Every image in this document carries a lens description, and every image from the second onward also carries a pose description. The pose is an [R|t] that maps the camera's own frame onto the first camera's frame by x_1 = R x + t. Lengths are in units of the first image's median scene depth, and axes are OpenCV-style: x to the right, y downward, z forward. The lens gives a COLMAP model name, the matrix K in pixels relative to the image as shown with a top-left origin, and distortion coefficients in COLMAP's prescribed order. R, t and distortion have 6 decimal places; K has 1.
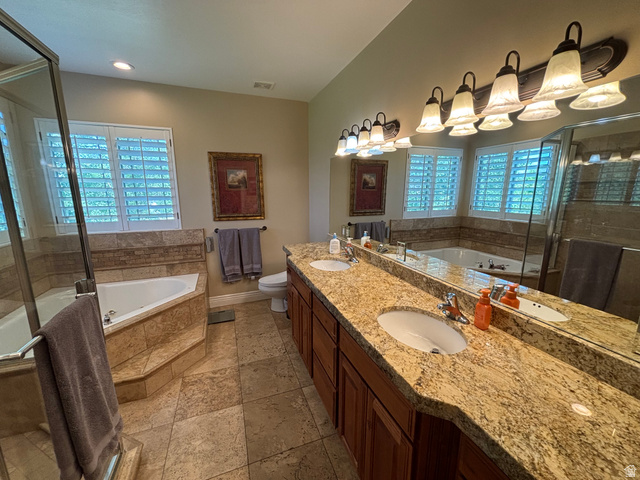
lens RADIAL K [[260.2, 0, 320.2], [0, 260.2, 241.5], [0, 0, 1]] dist [0.001912, -0.000702]
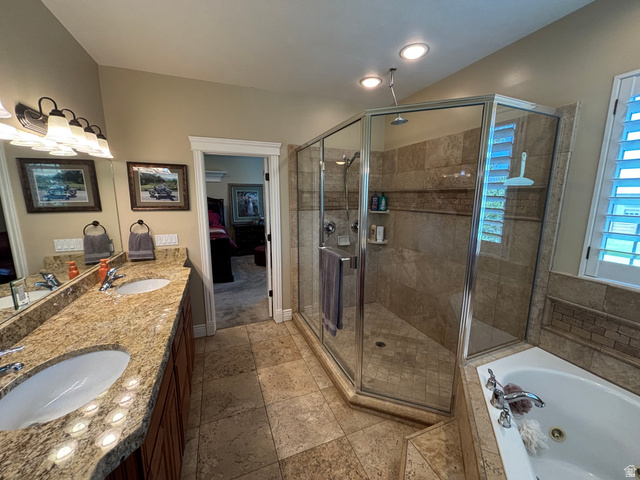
lens RADIAL K [[260.2, 0, 319.2], [0, 260.2, 241.1], [0, 0, 1]] dist [0.001912, -0.000702]
pose [[-0.999714, 0.000482, -0.023923, -0.484679], [-0.008168, 0.932862, 0.360142, -0.372521], [0.022491, 0.360234, -0.932591, 1.810618]]
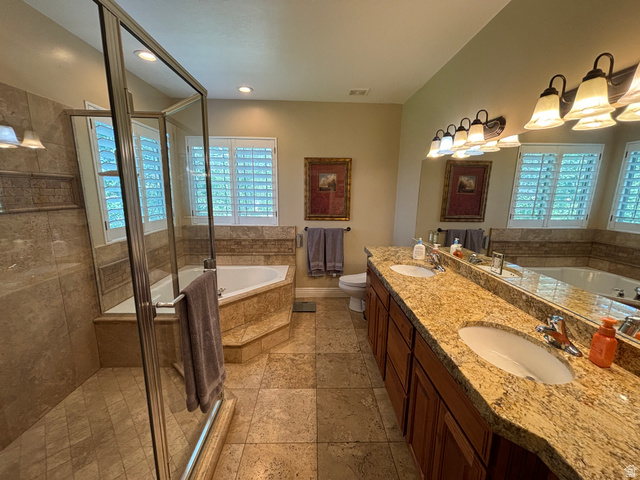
lens RADIAL K [[260.2, 0, 318.9], [0, 260.2, 242.9], [0, 0, 1]] dist [0.001912, -0.000702]
pose [[0.944891, 0.075411, -0.318580, 0.015237], [-0.076841, 0.997010, 0.008095, 0.009800], [0.318238, 0.016831, 0.947861, -0.045050]]
